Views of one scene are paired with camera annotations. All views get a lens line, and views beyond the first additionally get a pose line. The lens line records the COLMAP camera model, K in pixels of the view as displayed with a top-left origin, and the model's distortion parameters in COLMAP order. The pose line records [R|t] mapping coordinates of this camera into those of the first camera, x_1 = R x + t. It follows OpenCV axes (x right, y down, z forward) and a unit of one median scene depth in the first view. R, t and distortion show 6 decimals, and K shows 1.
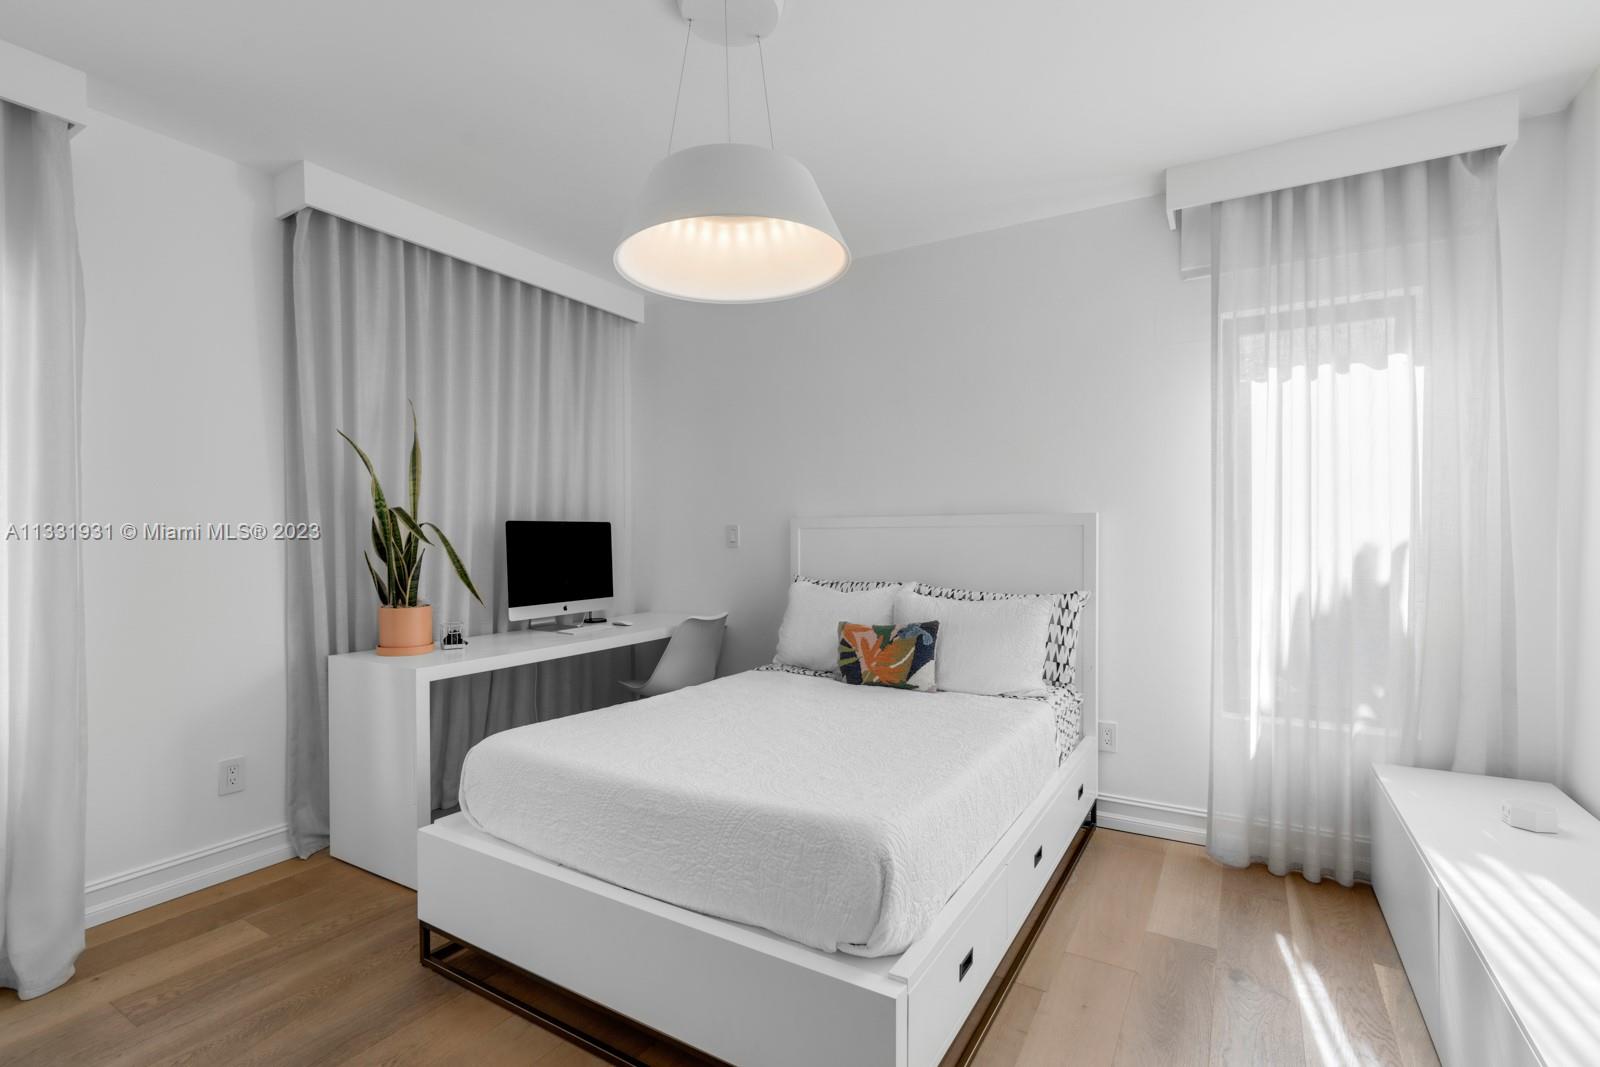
lens RADIAL K [[744.8, 0, 793.8], [0, 744.8, 533.5], [0, 0, 1]] dist [-0.033136, 0.025189]
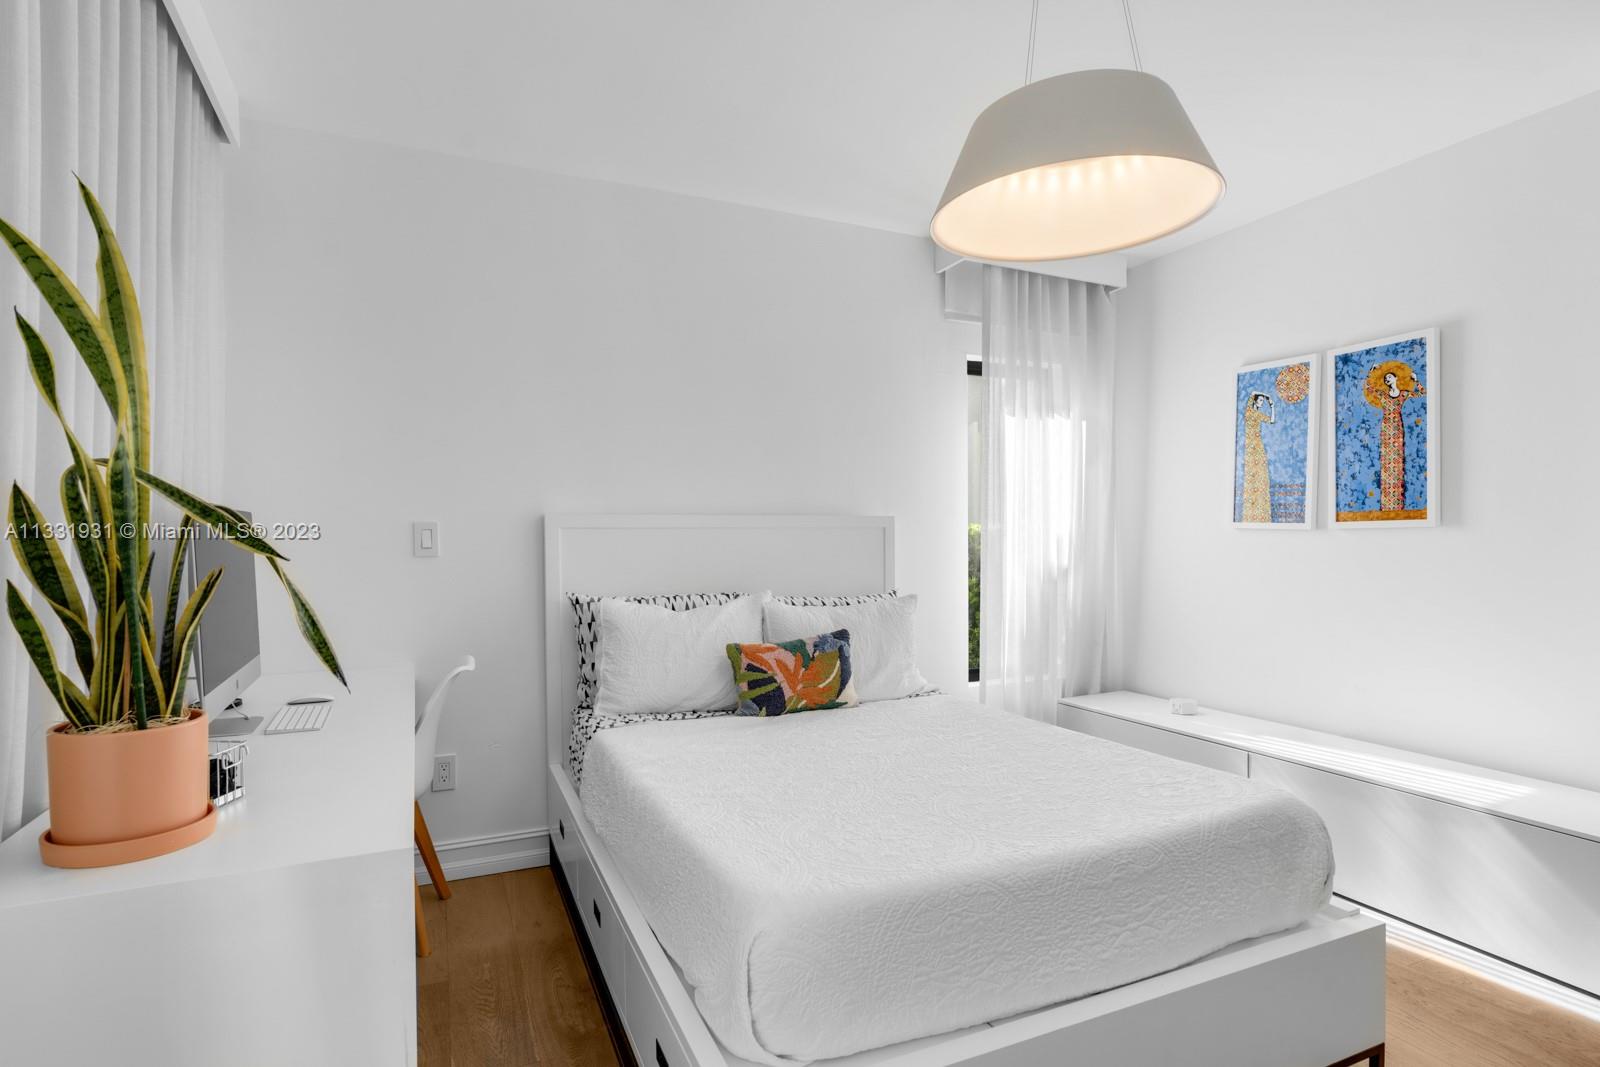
lens RADIAL K [[808.6, 0, 799.1], [0, 808.6, 539.1], [0, 0, 1]] dist [-0.000417, -0.000072]
pose [[0.562633, -0.001690, 0.826705, -0.664704], [0.001767, 0.999998, 0.000841, 0.003936], [-0.826705, 0.000988, 0.562635, 0.474663]]
